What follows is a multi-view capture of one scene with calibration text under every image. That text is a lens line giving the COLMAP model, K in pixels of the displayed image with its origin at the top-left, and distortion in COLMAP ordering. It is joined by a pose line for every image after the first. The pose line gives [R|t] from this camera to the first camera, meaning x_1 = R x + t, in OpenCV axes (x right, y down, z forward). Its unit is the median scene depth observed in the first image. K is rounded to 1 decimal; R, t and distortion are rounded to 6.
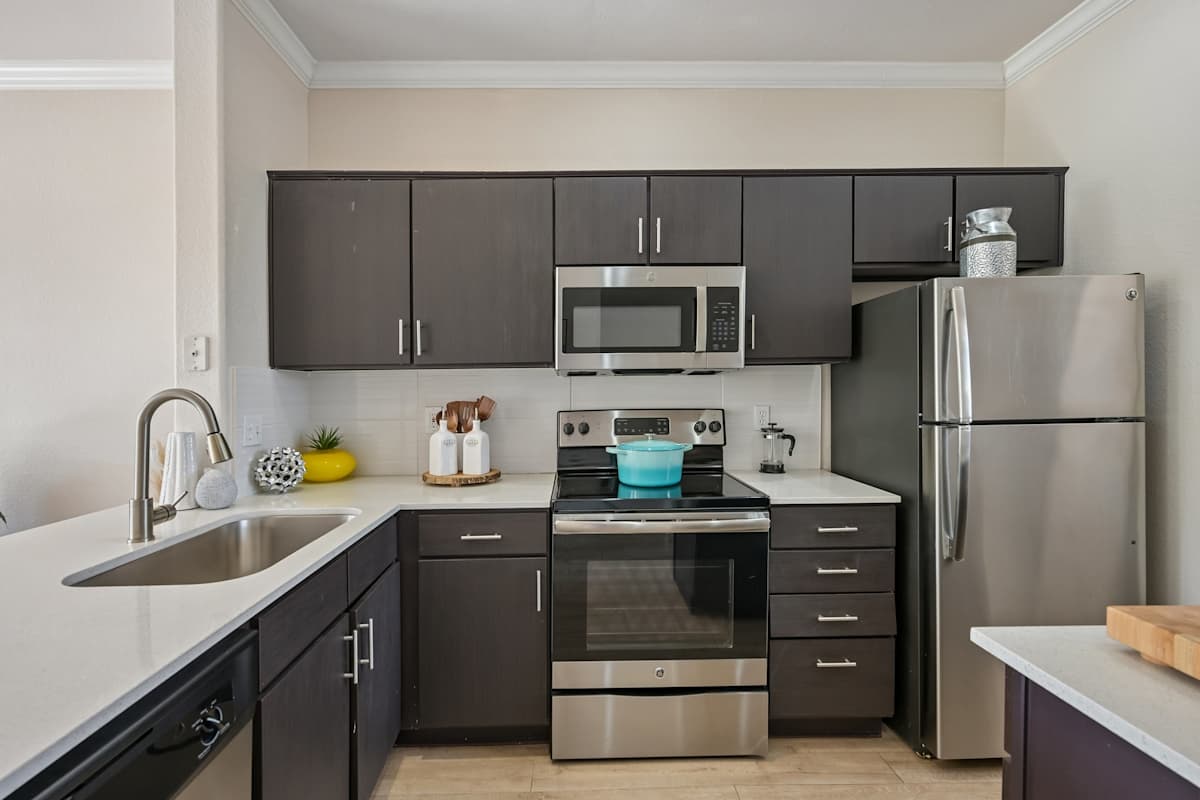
lens RADIAL K [[552.2, 0, 582.9], [0, 552.2, 398.4], [0, 0, 1]] dist [-0.000746, 0.000051]
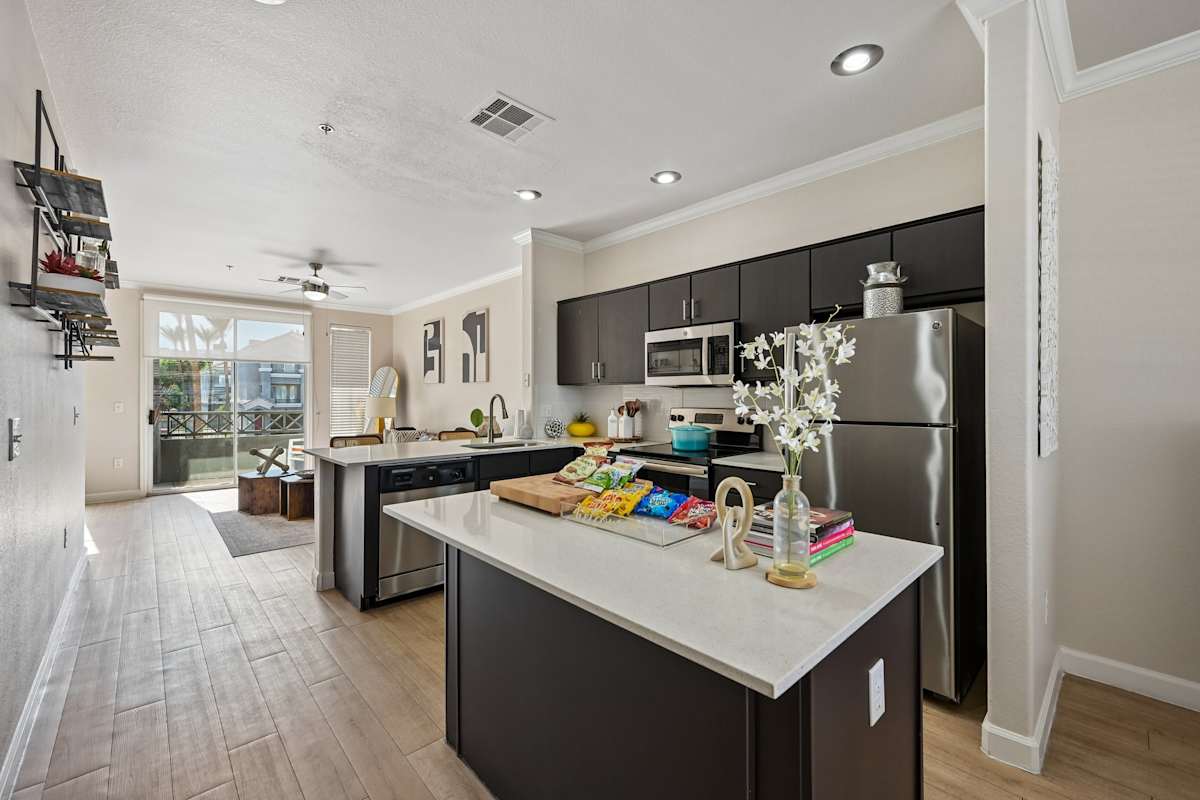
lens RADIAL K [[489.9, 0, 596.3], [0, 489.9, 395.3], [0, 0, 1]] dist [0.001348, 0.000183]
pose [[0.665084, 0.011841, -0.746674, 1.108068], [-0.019220, 0.999814, -0.001264, -0.012170], [0.746521, 0.015192, 0.665189, -0.261691]]
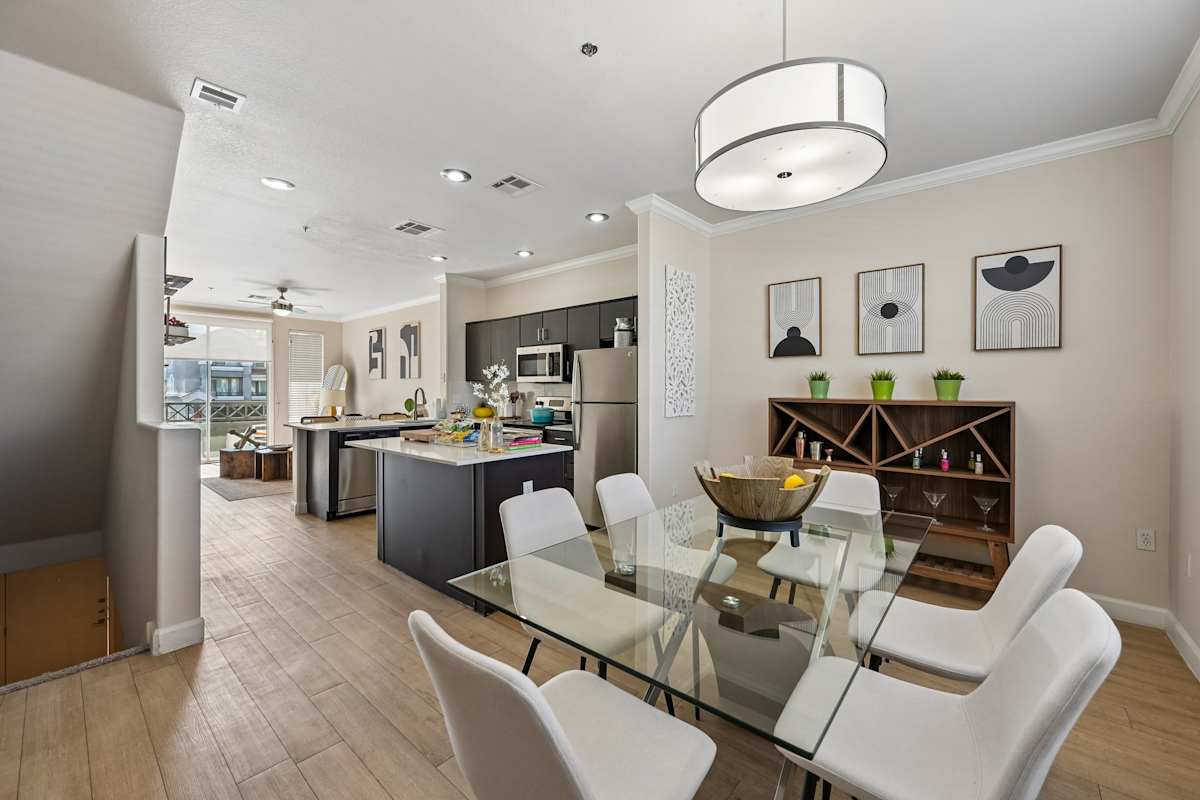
lens RADIAL K [[473.8, 0, 597.4], [0, 473.8, 389.4], [0, 0, 1]] dist [-0.000753, -0.000020]
pose [[0.740753, 0.013403, -0.671643, 1.984445], [-0.019090, 0.999817, -0.001103, -0.017400], [0.671506, 0.013639, 0.740874, -0.601716]]
